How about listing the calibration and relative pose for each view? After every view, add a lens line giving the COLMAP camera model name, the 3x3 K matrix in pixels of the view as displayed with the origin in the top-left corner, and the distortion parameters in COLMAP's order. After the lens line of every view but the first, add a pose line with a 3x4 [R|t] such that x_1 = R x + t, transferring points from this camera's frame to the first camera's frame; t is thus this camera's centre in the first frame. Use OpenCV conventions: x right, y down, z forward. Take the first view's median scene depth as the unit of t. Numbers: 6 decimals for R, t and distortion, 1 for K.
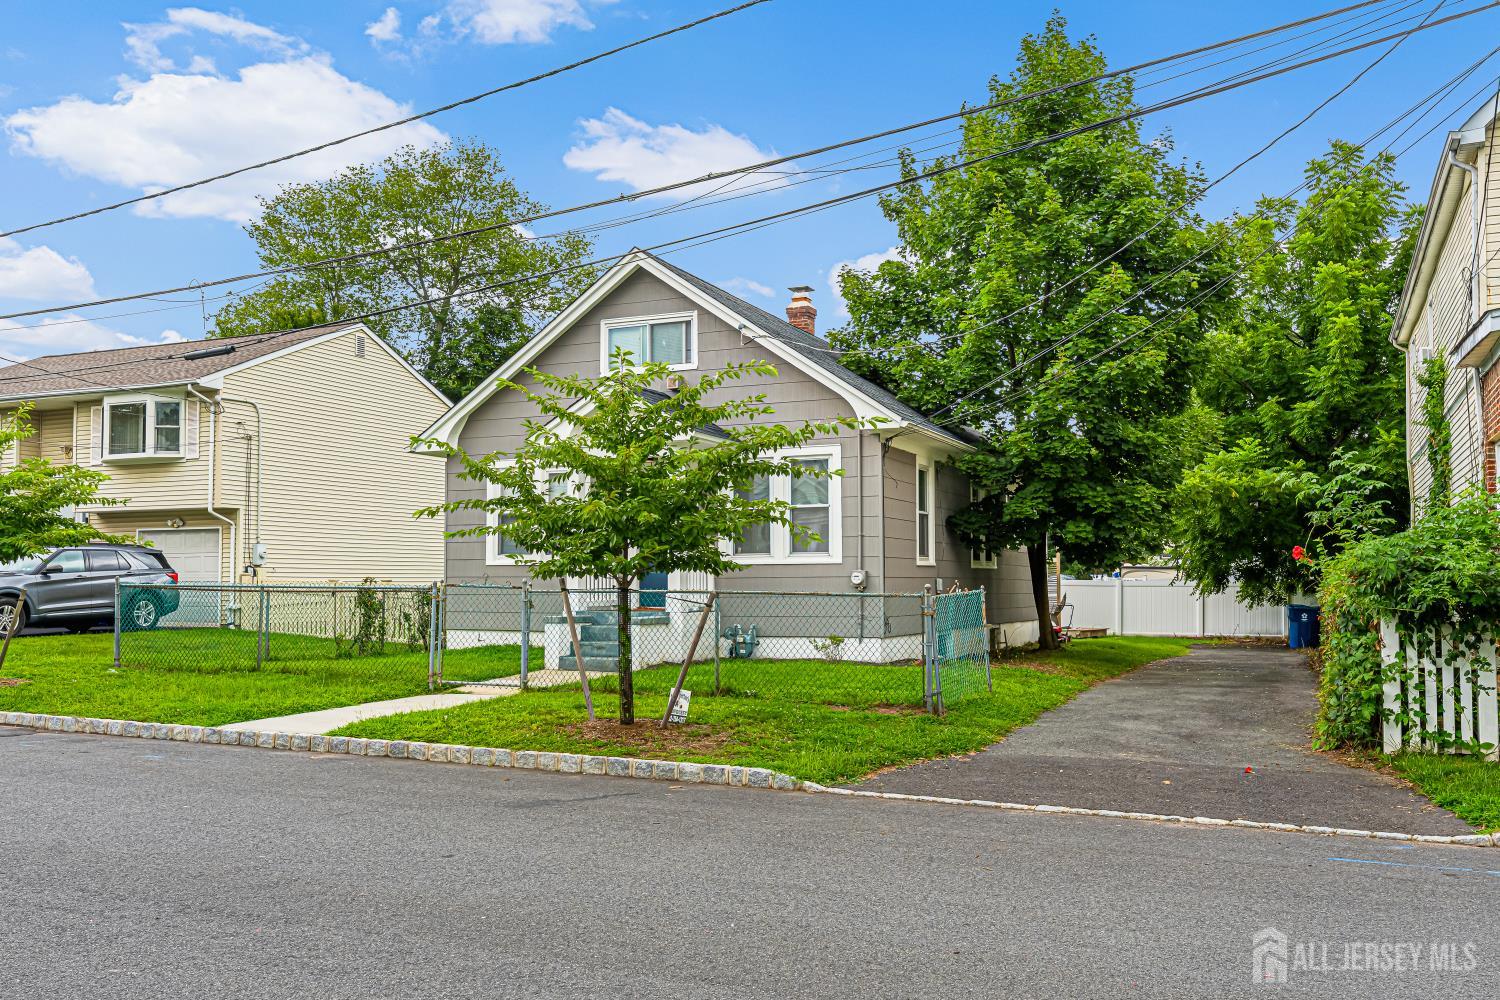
lens RADIAL K [[1006.6, 0, 751.2], [0, 1006.6, 506.0], [0, 0, 1]] dist [0.006827, 0.000749]
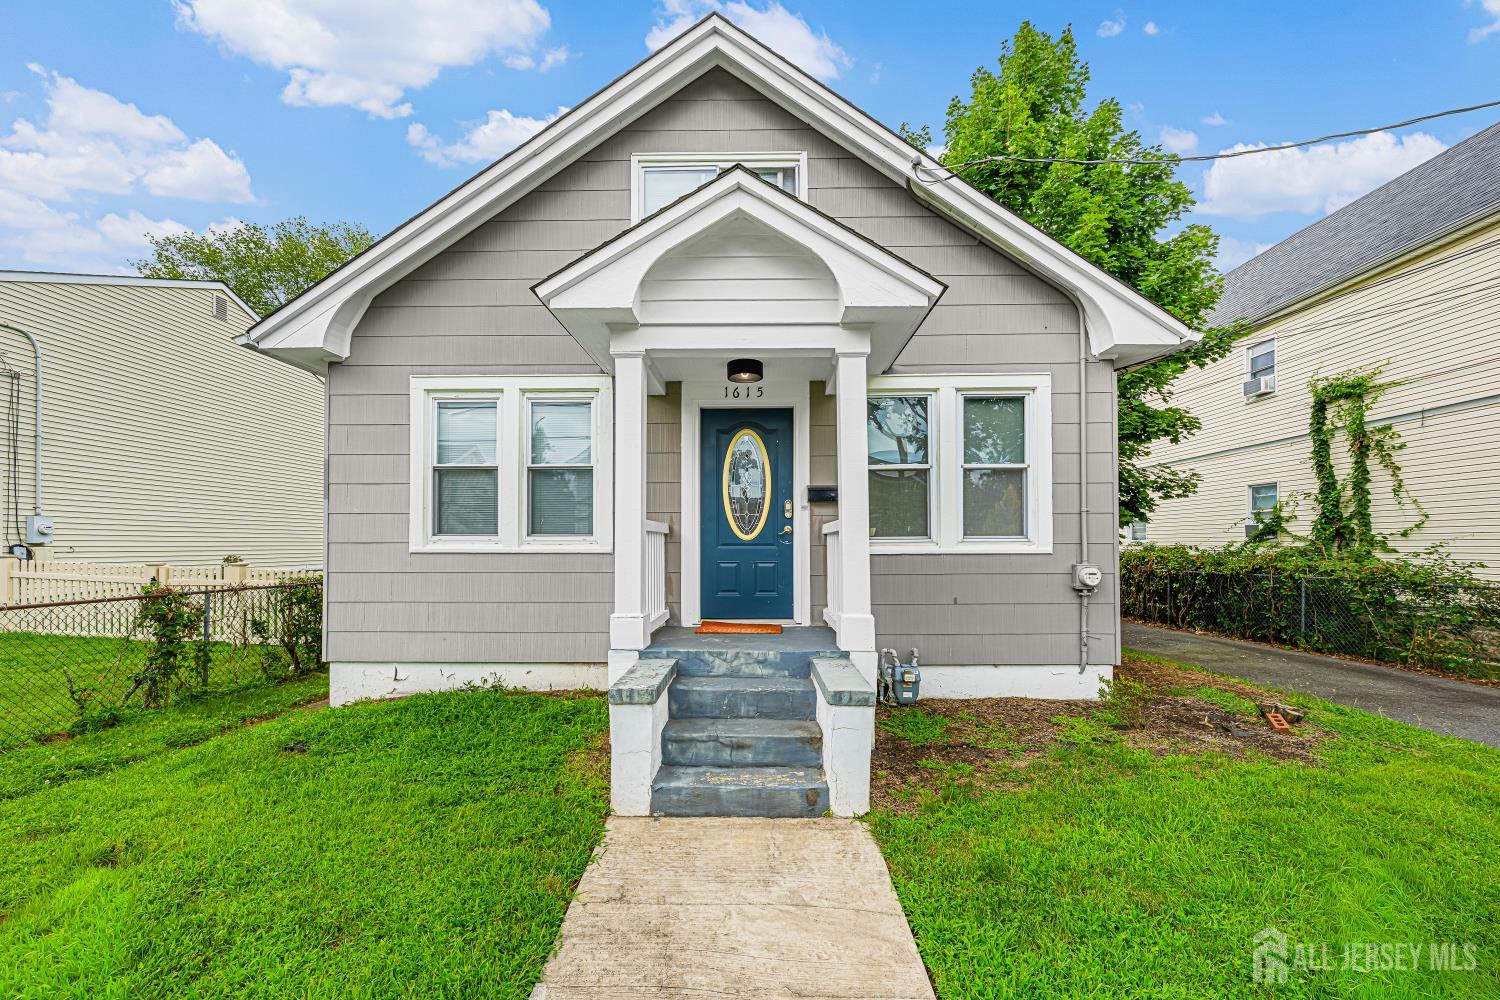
lens RADIAL K [[531.2, 0, 755.4], [0, 531.2, 532.7], [0, 0, 1]] dist [-0.000065, -0.000015]
pose [[0.931653, 0.007764, 0.363266, -0.192996], [-0.024964, 0.998777, 0.042678, 0.029498], [-0.362490, -0.048830, 0.930707, 0.655813]]
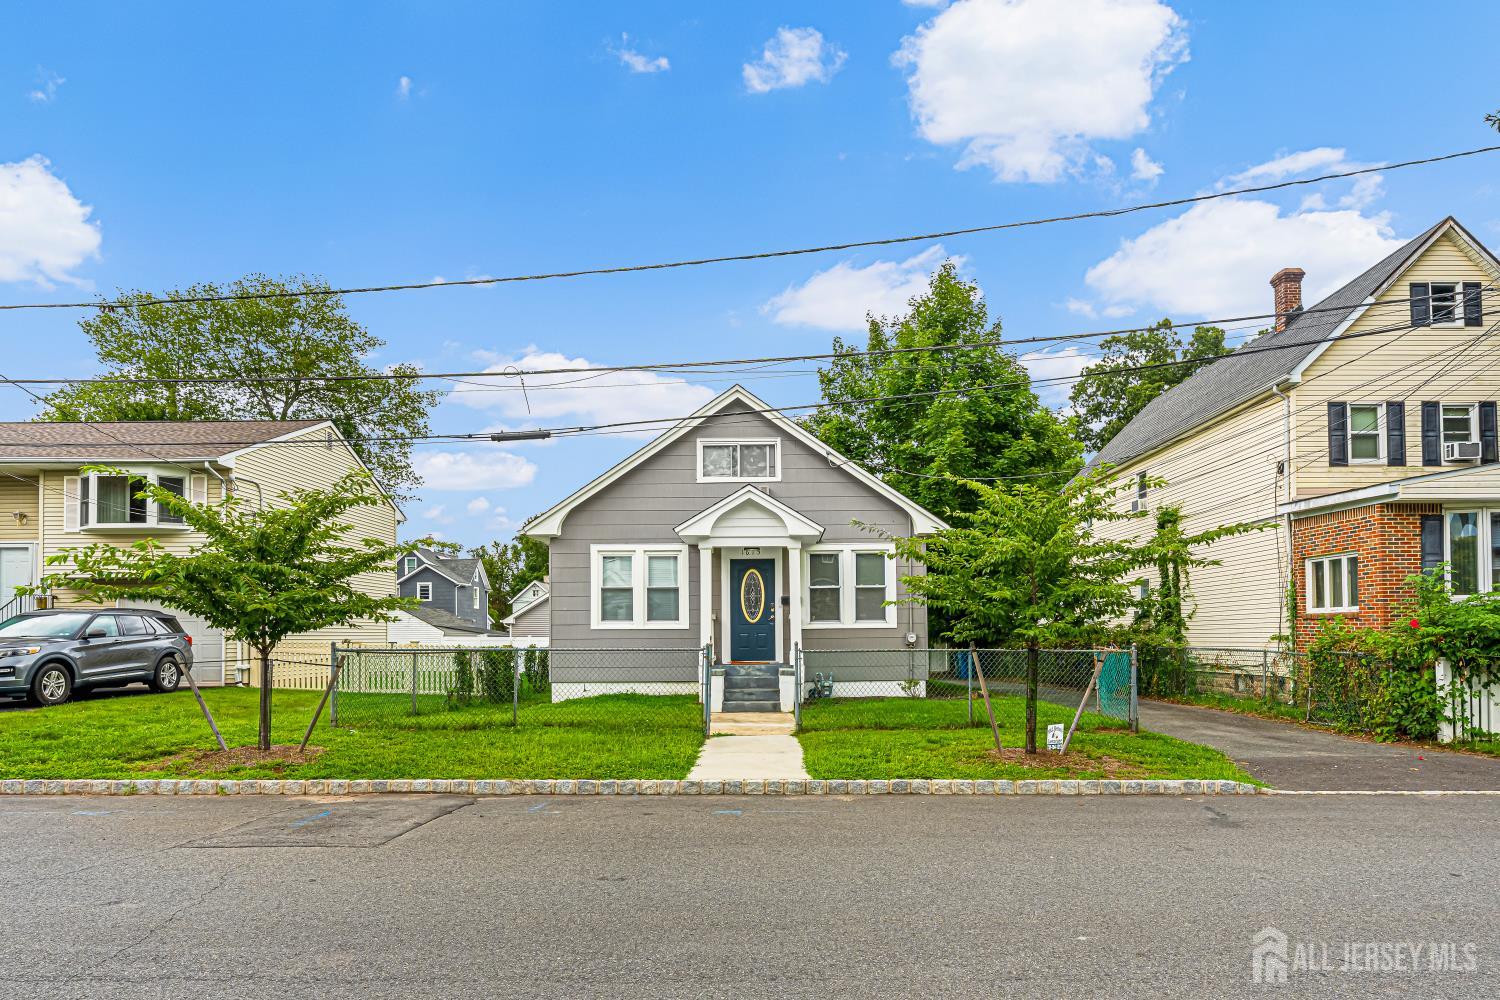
lens RADIAL K [[694.1, 0, 750.0], [0, 694.1, 599.0], [0, 0, 1]] dist [-0.000090, -0.000231]
pose [[0.937630, 0.012595, 0.347406, -0.386103], [-0.019003, 0.999706, 0.015043, 0.005361], [-0.347115, -0.020706, 0.937594, 0.144316]]
